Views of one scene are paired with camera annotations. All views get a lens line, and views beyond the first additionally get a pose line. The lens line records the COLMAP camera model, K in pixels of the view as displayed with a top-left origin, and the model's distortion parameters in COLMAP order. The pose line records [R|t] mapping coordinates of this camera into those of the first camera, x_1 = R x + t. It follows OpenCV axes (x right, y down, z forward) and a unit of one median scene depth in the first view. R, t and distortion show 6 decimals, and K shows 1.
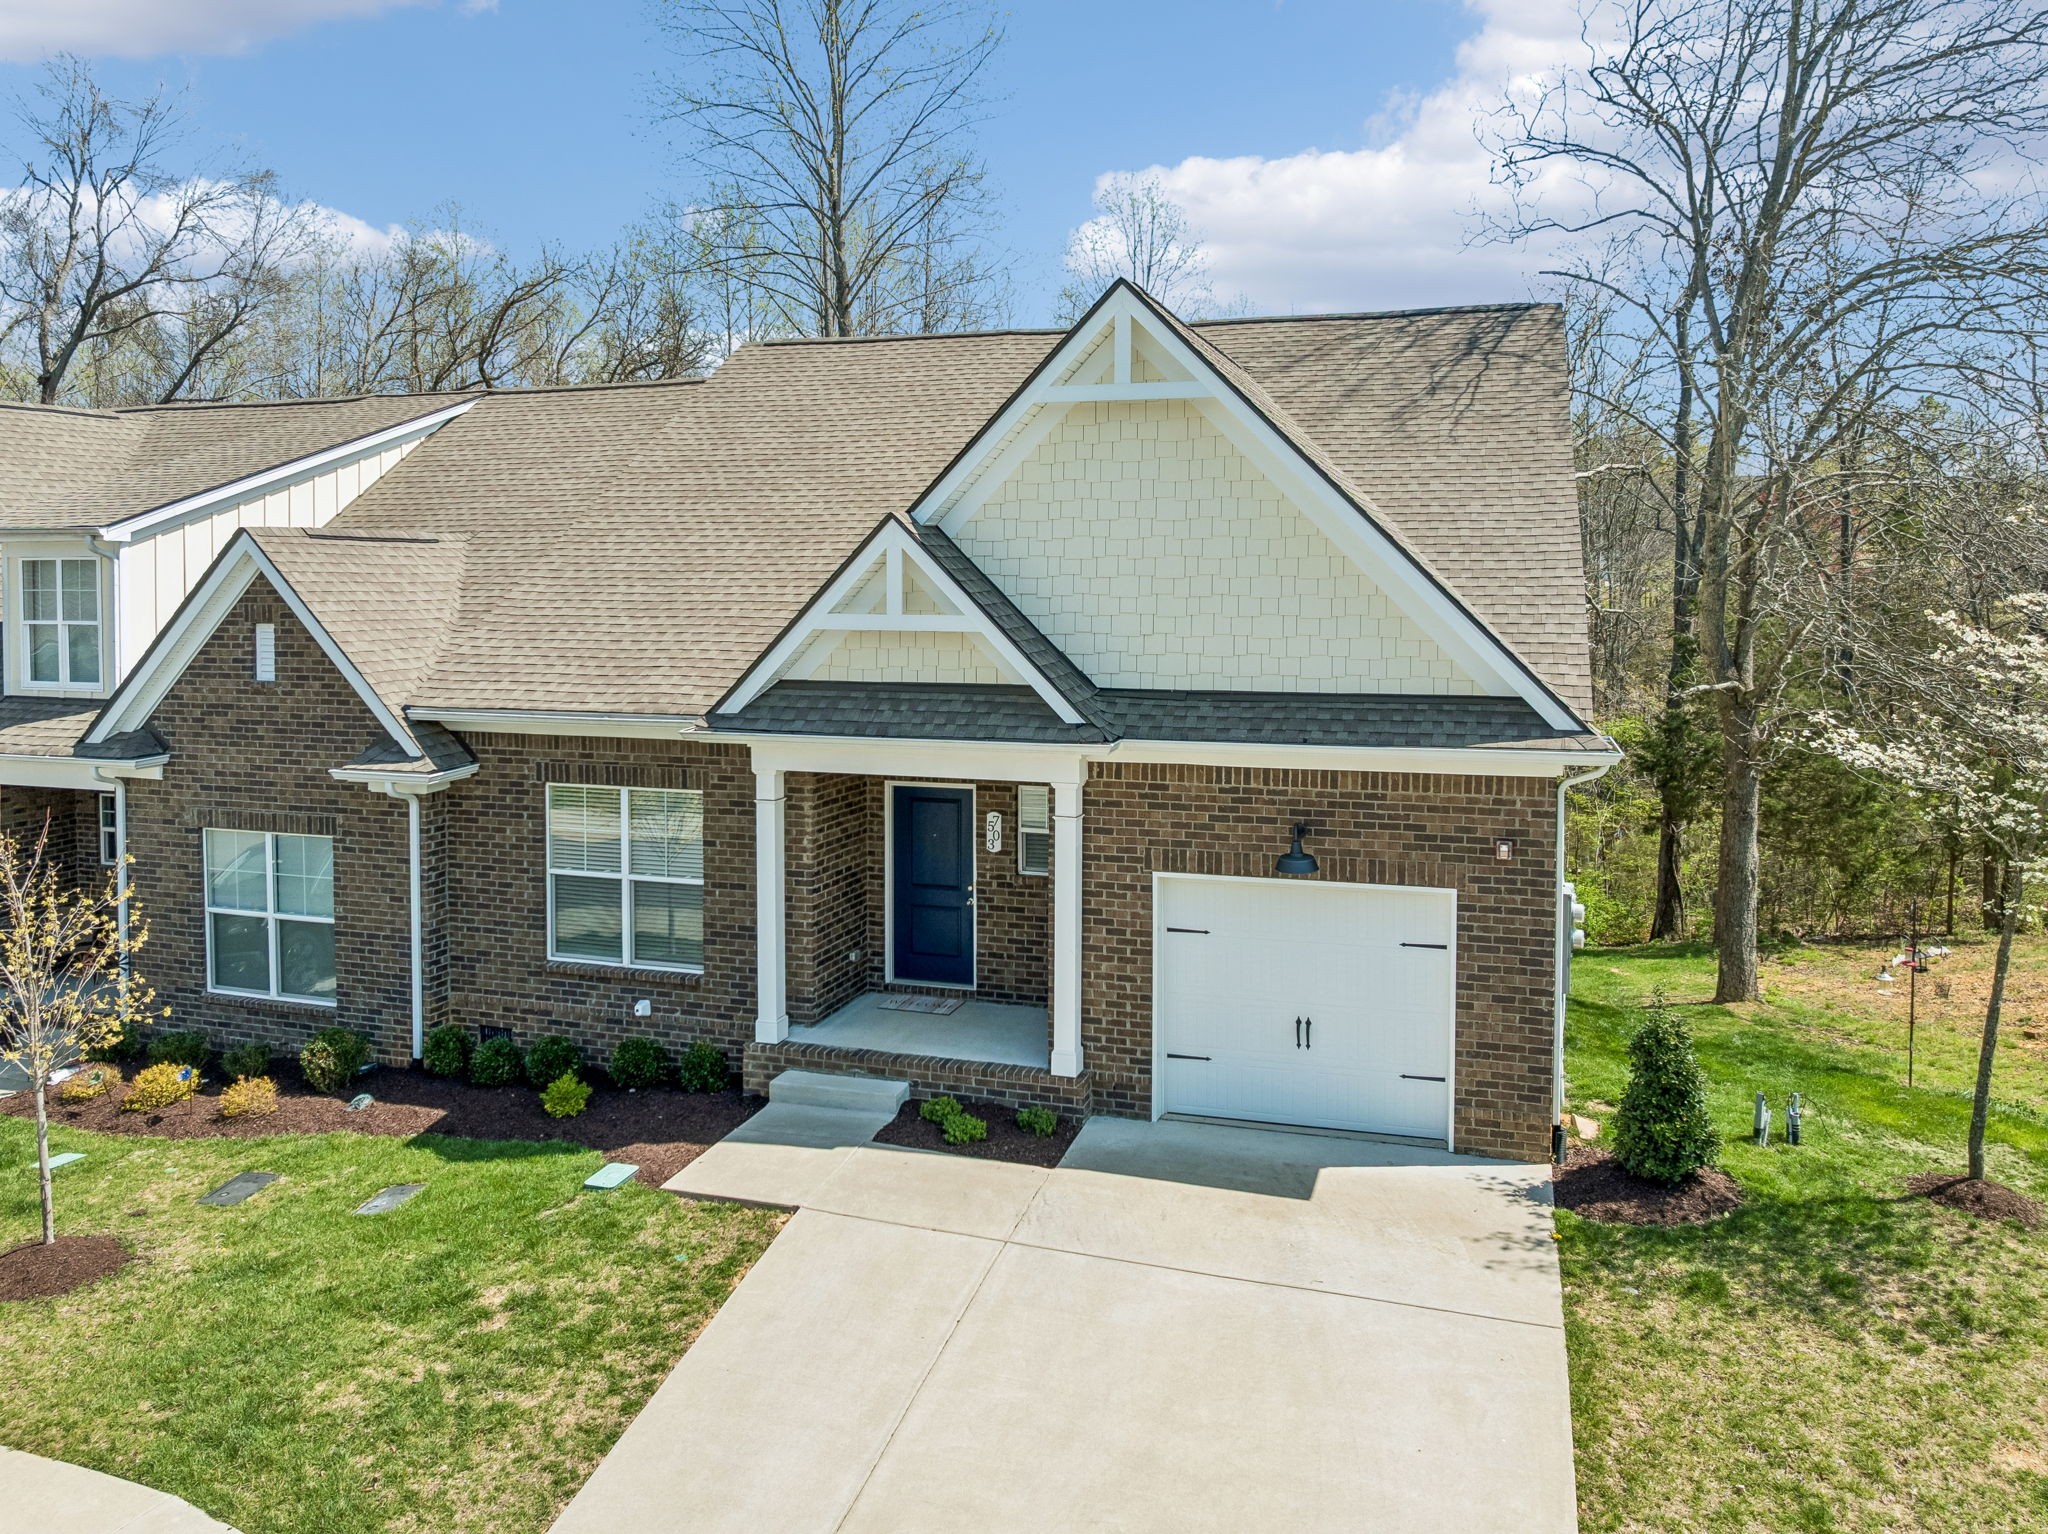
lens RADIAL K [[1284.6, 0, 1026.0], [0, 1284.6, 766.1], [0, 0, 1]] dist [-0.024559, 0.000783]
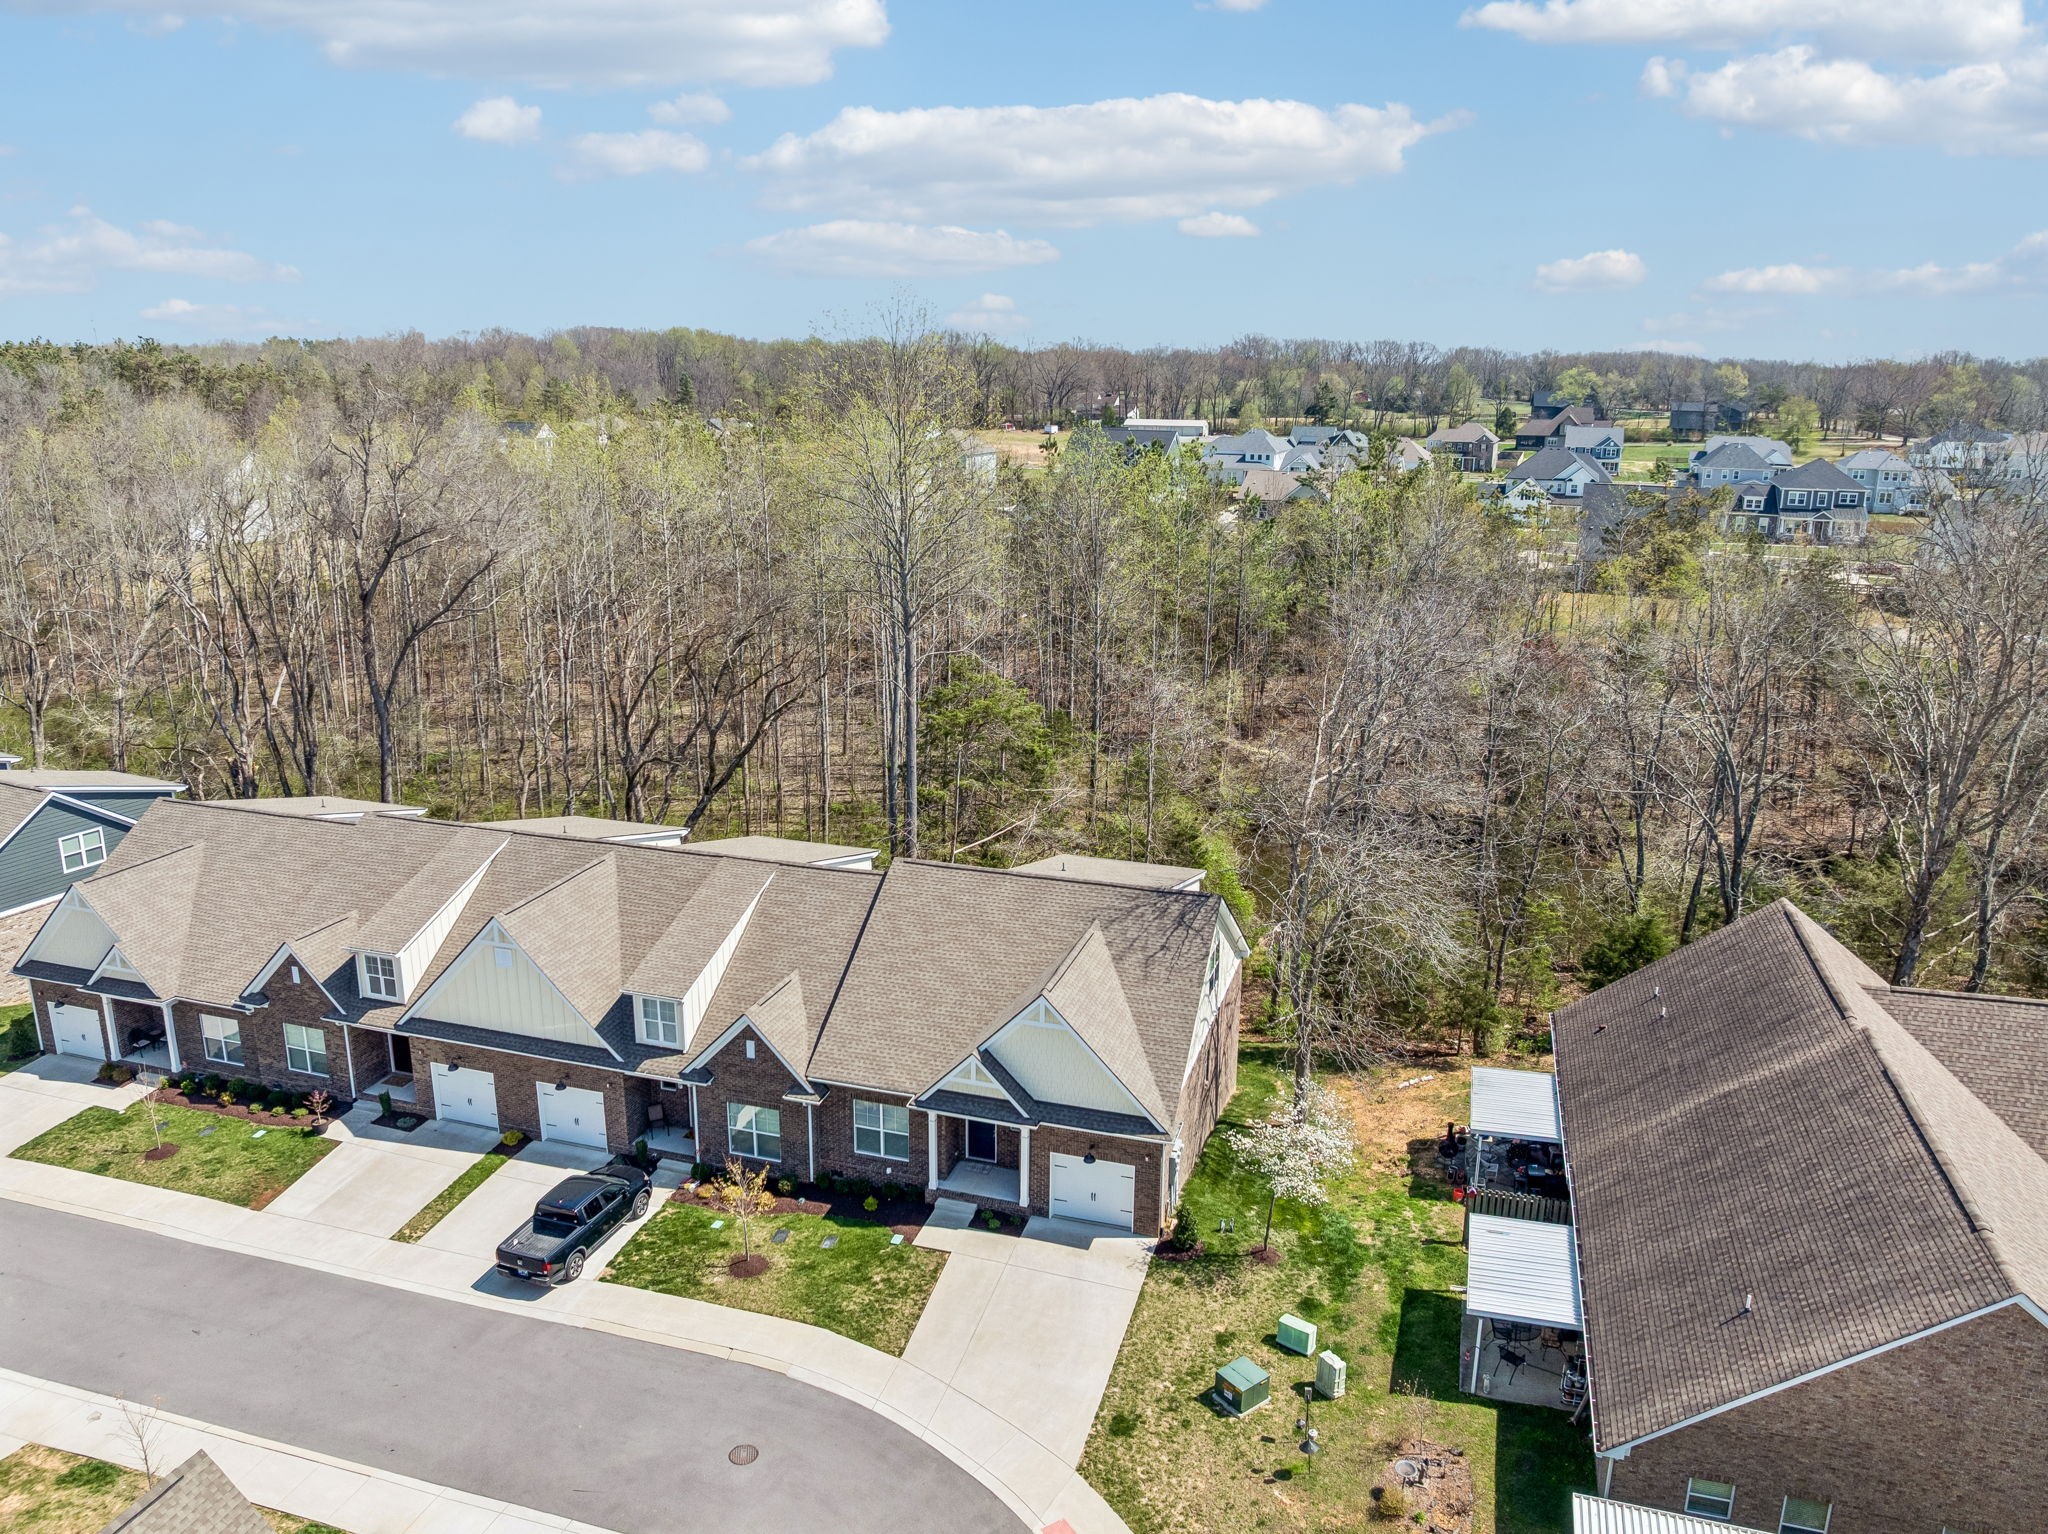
lens RADIAL K [[1456.9, 0, 1022.0], [0, 1456.9, 767.9], [0, 0, 1]] dist [-0.000346, -0.000231]
pose [[0.999969, 0.007801, 0.000977, 0.013362], [-0.007801, 0.969281, 0.245832, -1.836651], [0.000971, -0.245832, 0.969312, -2.463019]]
